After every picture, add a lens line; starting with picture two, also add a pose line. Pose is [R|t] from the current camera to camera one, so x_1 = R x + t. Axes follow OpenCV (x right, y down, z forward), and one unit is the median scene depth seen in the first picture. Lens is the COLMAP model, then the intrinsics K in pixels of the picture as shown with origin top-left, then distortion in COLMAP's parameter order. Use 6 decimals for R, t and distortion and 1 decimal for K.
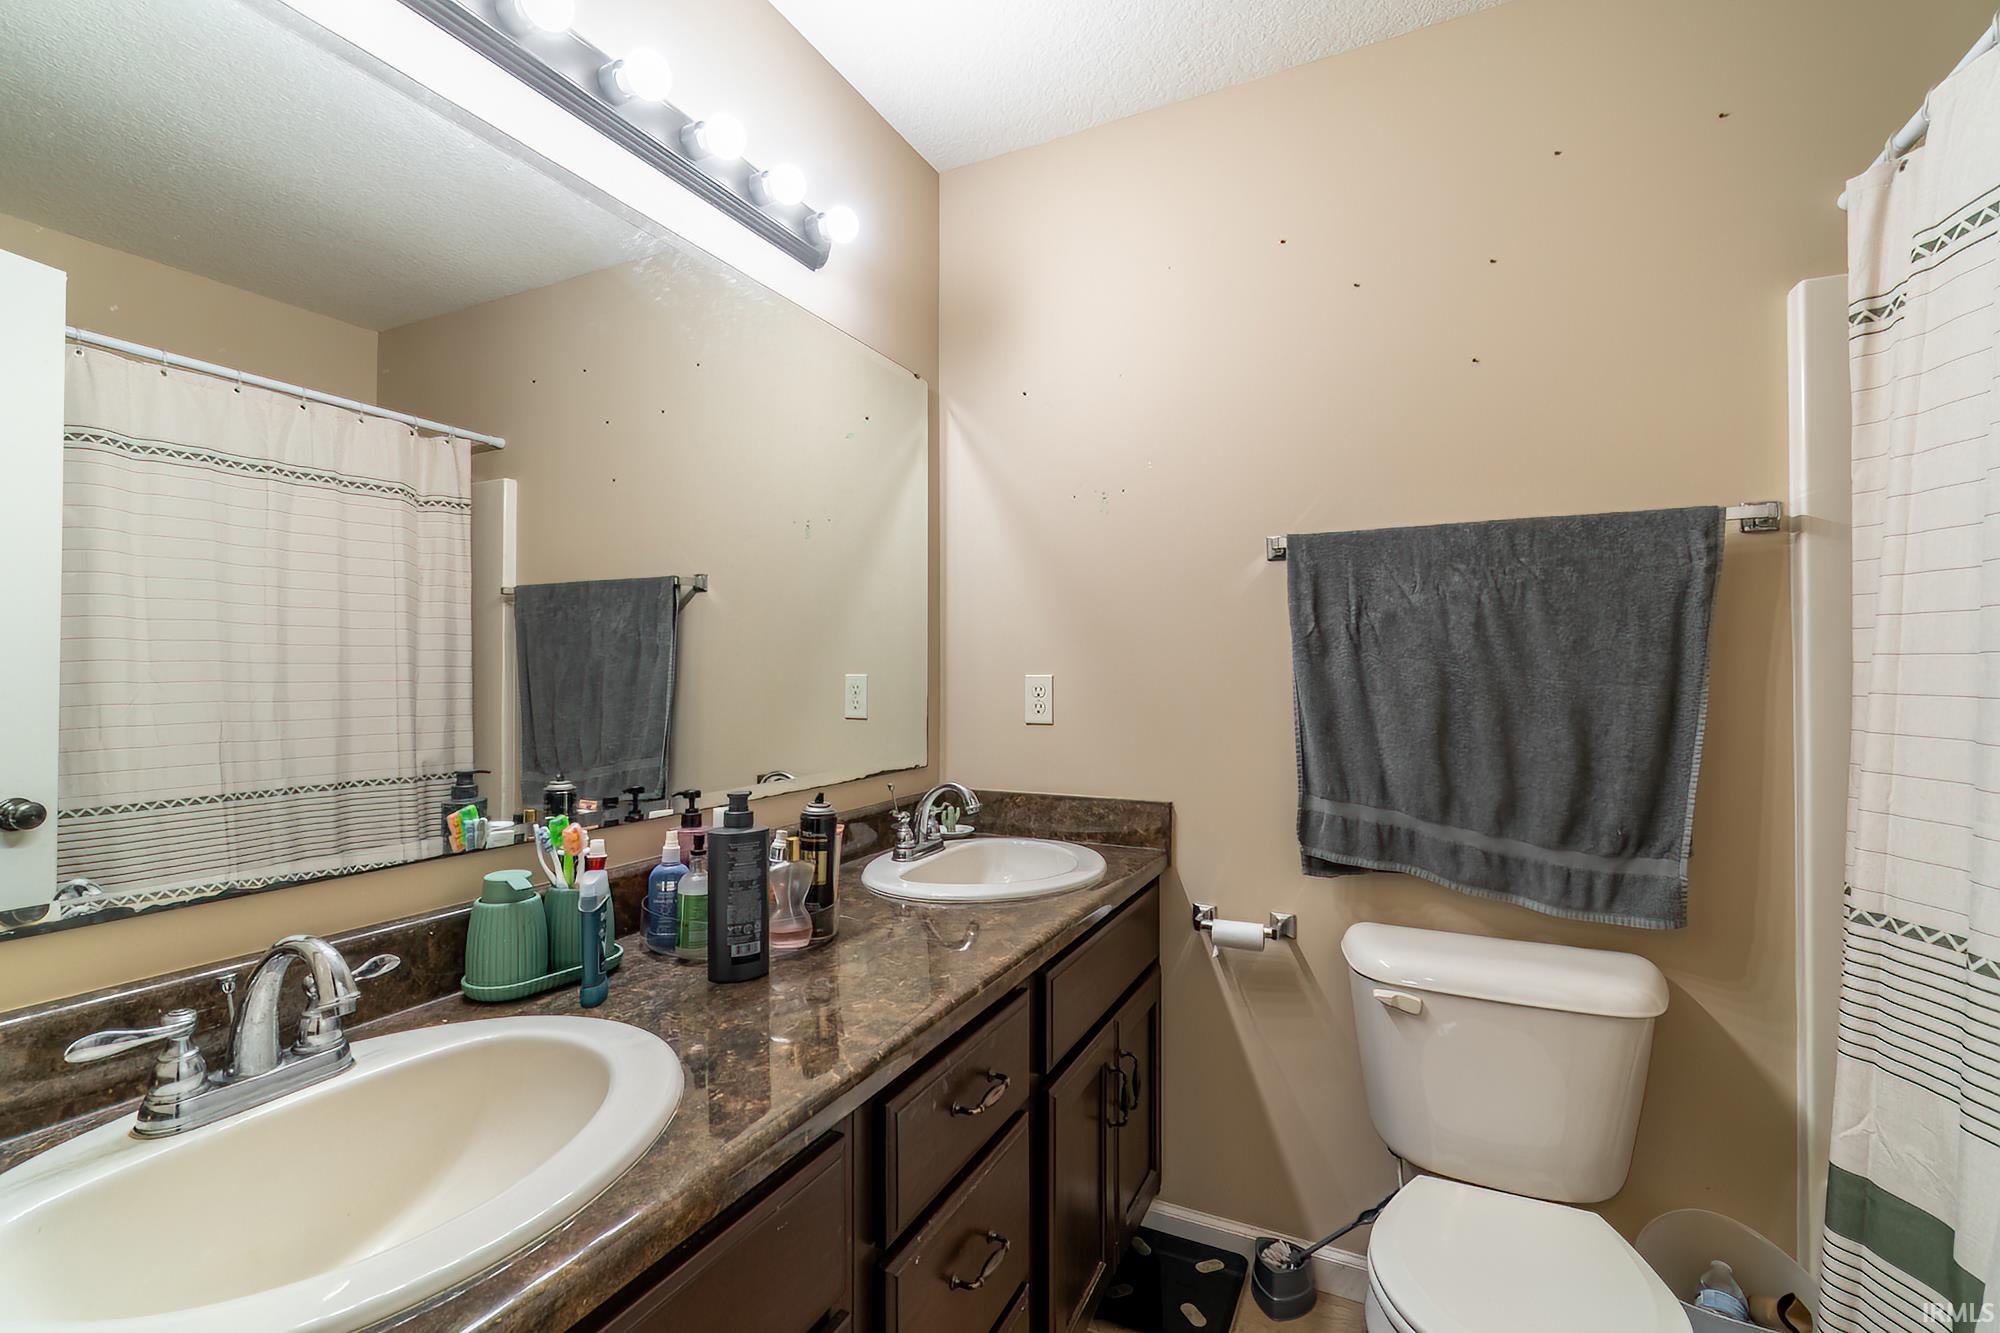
lens RADIAL K [[870.6, 0, 993.3], [0, 870.6, 667.2], [0, 0, 1]] dist [0.000260, -0.001321]
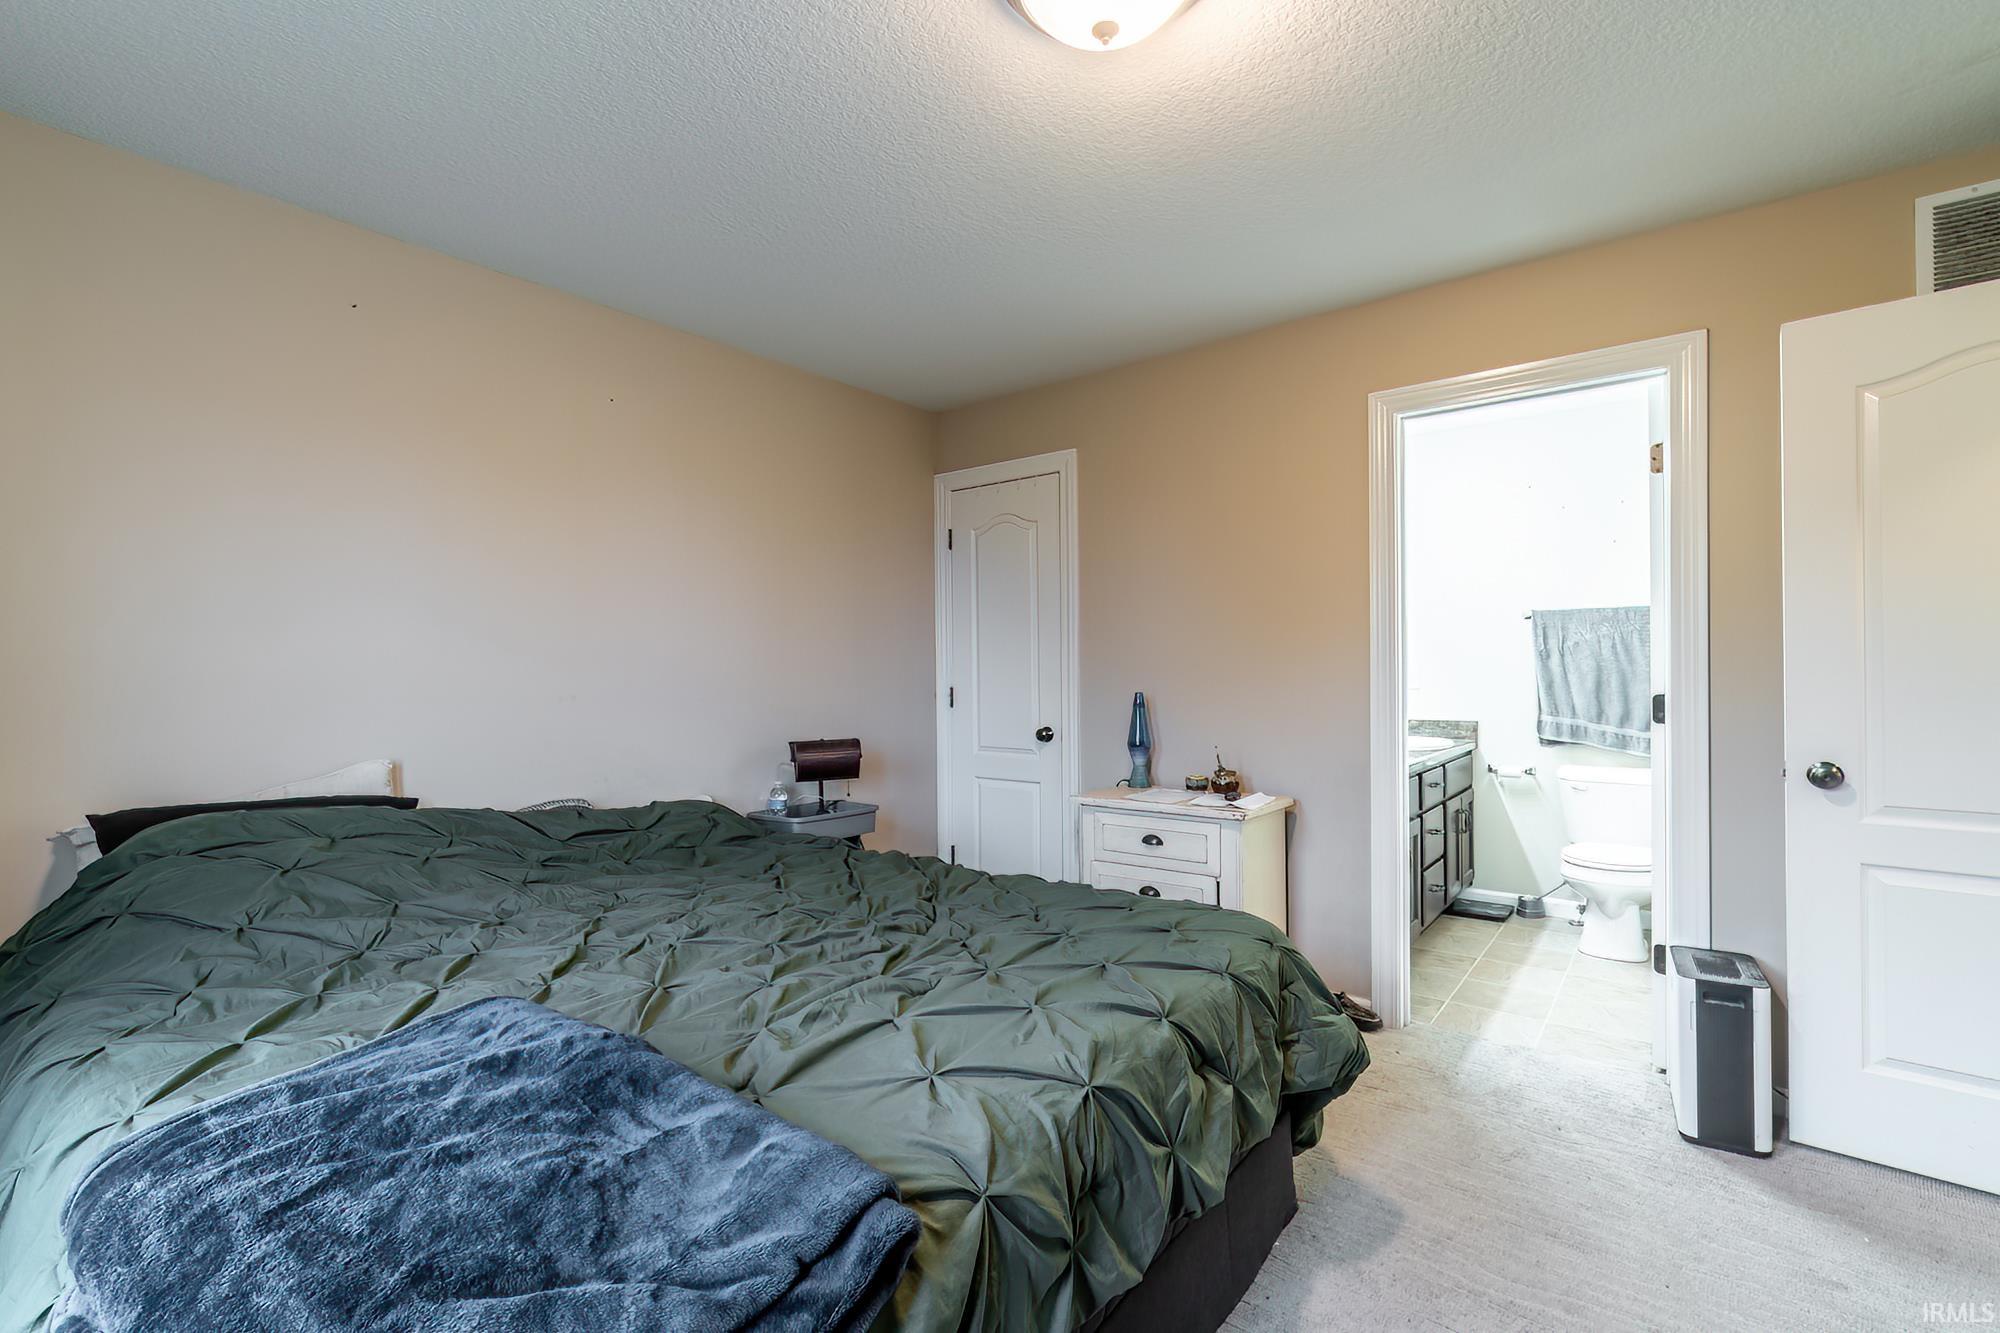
lens RADIAL K [[870.6, 0, 1008.1], [0, 870.6, 669.7], [0, 0, 1]] dist [0.000260, -0.001321]
pose [[0.982953, -0.001679, -0.183851, -0.716288], [0.002039, 0.999996, 0.001770, 0.011170], [0.183847, -0.002114, 0.982953, -1.823701]]
